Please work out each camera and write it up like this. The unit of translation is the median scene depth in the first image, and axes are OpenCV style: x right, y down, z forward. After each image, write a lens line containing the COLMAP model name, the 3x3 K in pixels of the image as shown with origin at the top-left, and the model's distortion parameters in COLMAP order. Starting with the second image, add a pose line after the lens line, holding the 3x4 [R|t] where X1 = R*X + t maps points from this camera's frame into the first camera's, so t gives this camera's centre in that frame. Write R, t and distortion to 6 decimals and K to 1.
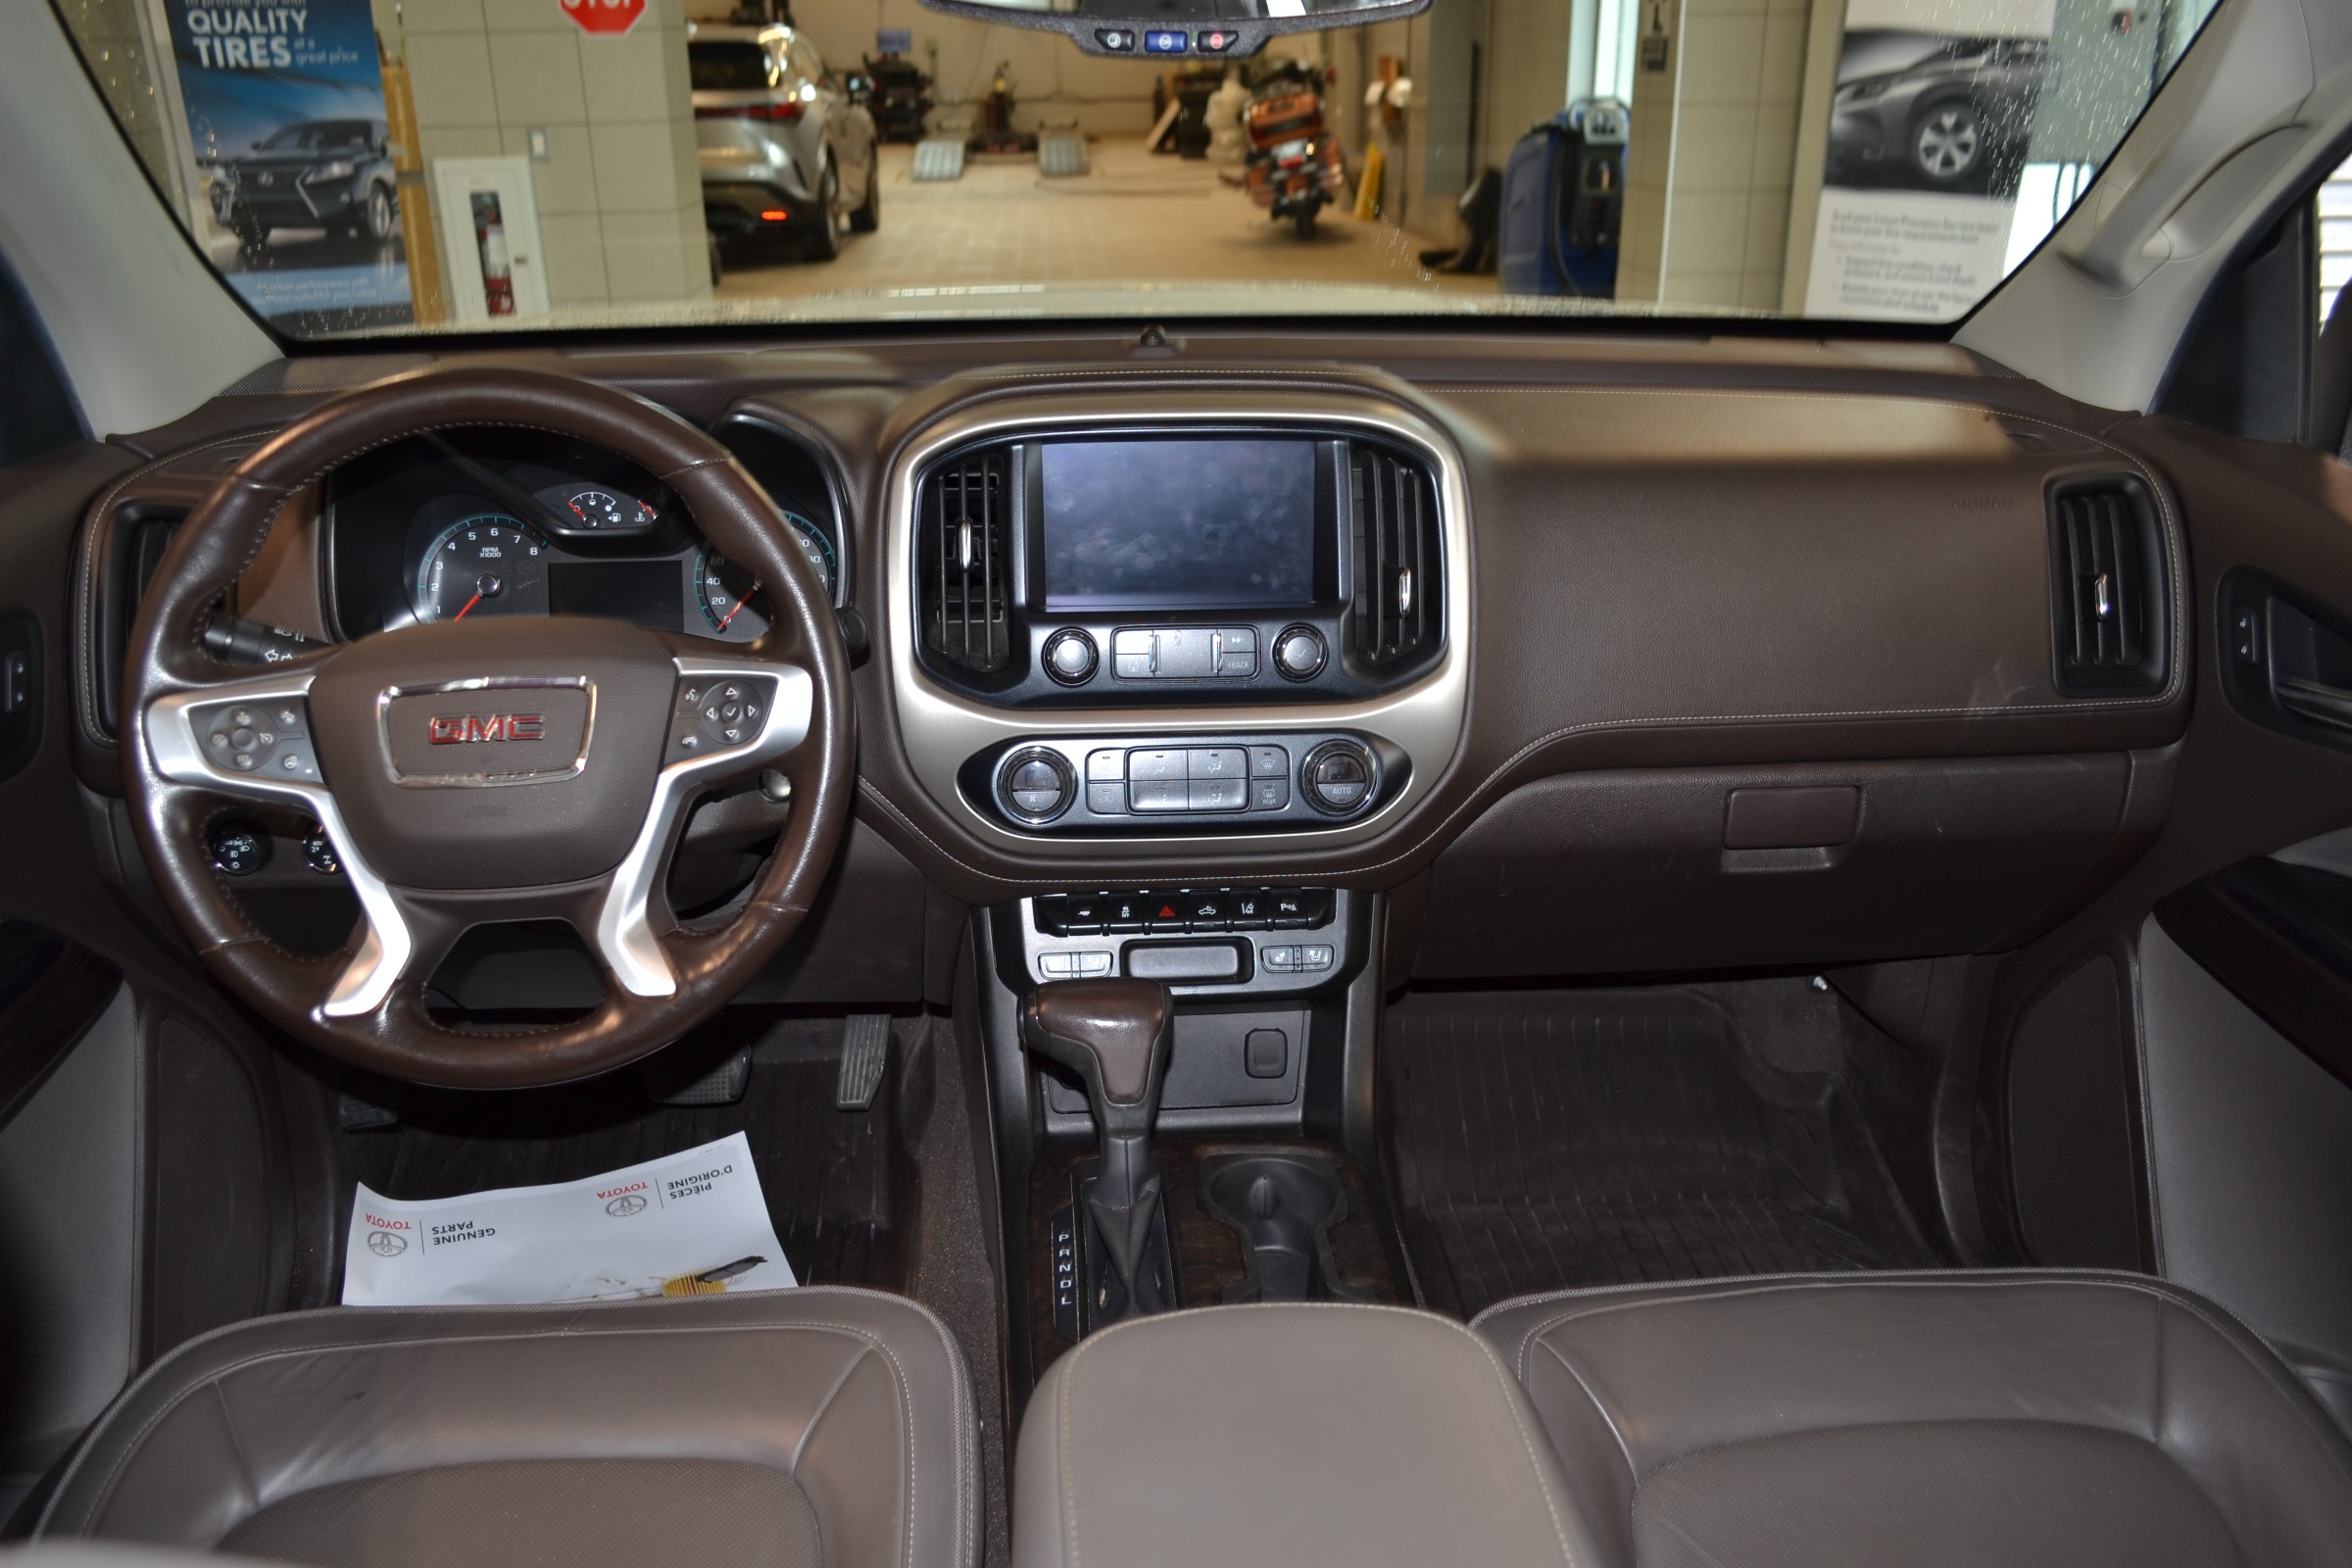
lens RADIAL K [[1907.1, 0, 1179.6], [0, 1907.1, 797.3], [0, 0, 1]] dist [-0.029588, -0.006257]
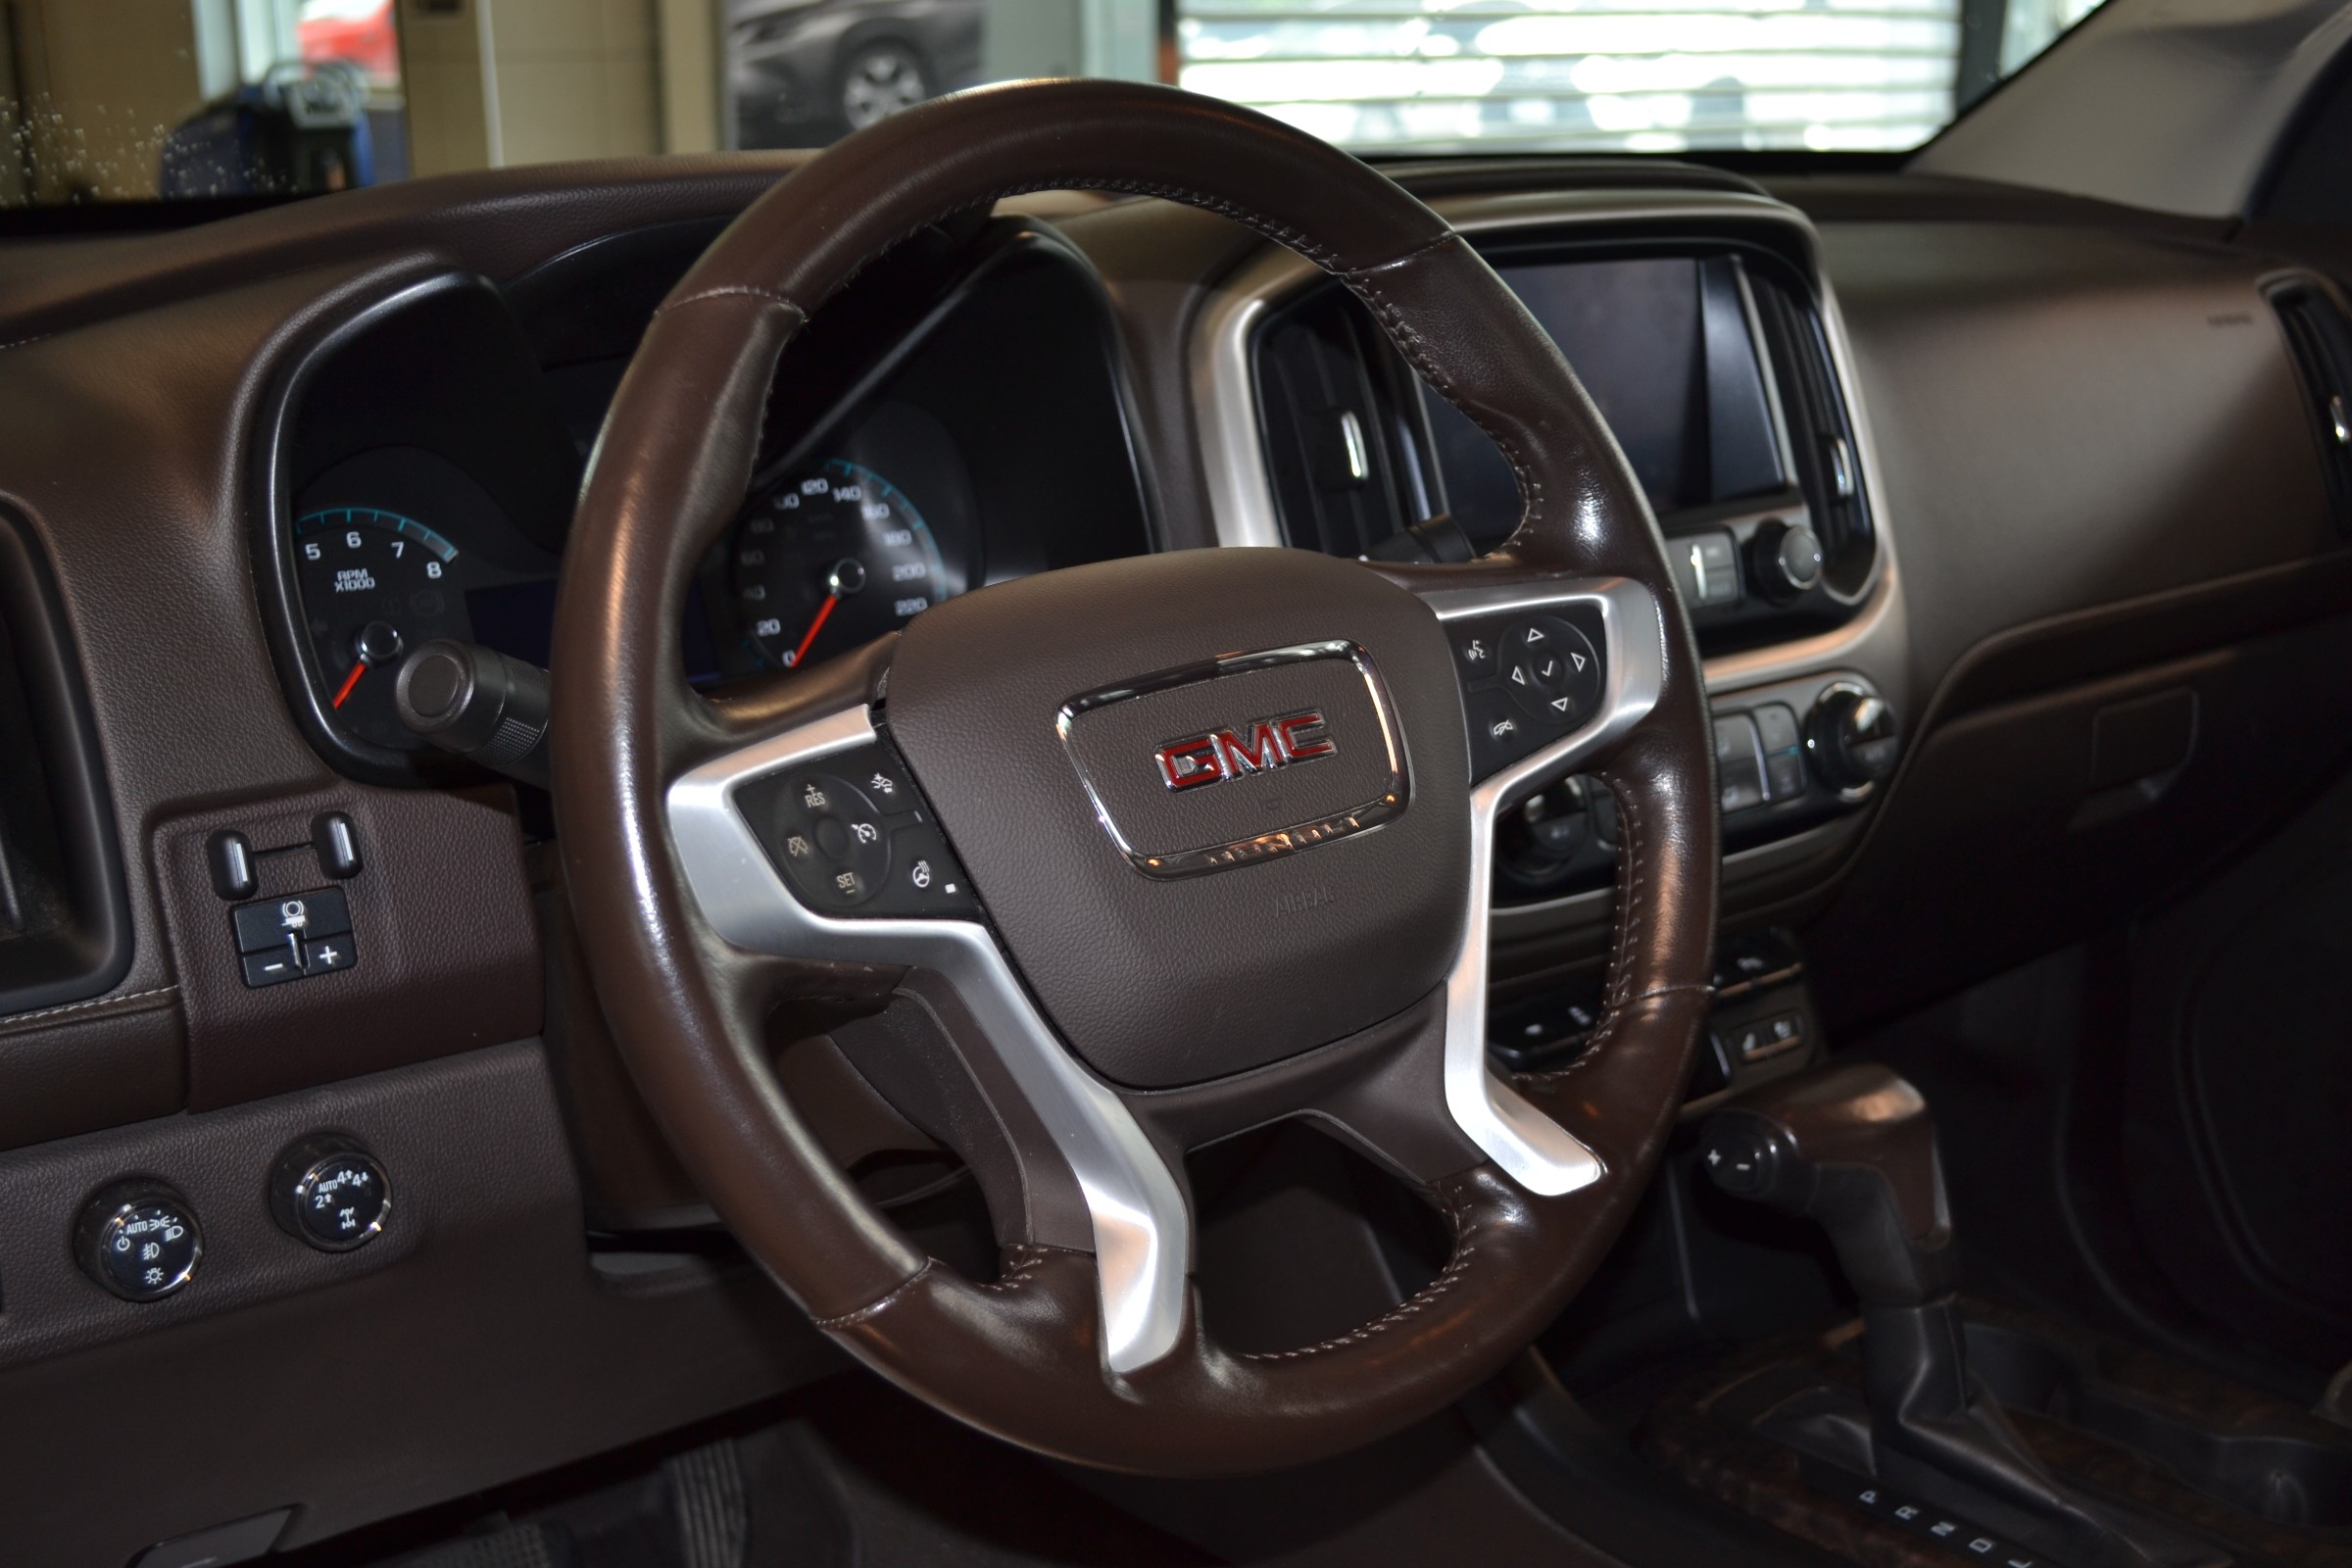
lens RADIAL K [[2784.0, 0, 1169.6], [0, 2784.0, 780.7], [0, 0, 1]] dist [-0.011369, 0.000000]
pose [[0.820512, -0.143547, 0.553312, -0.598416], [0.208579, 0.976401, -0.055993, 0.007686], [-0.532217, 0.161352, 0.831090, 0.288698]]
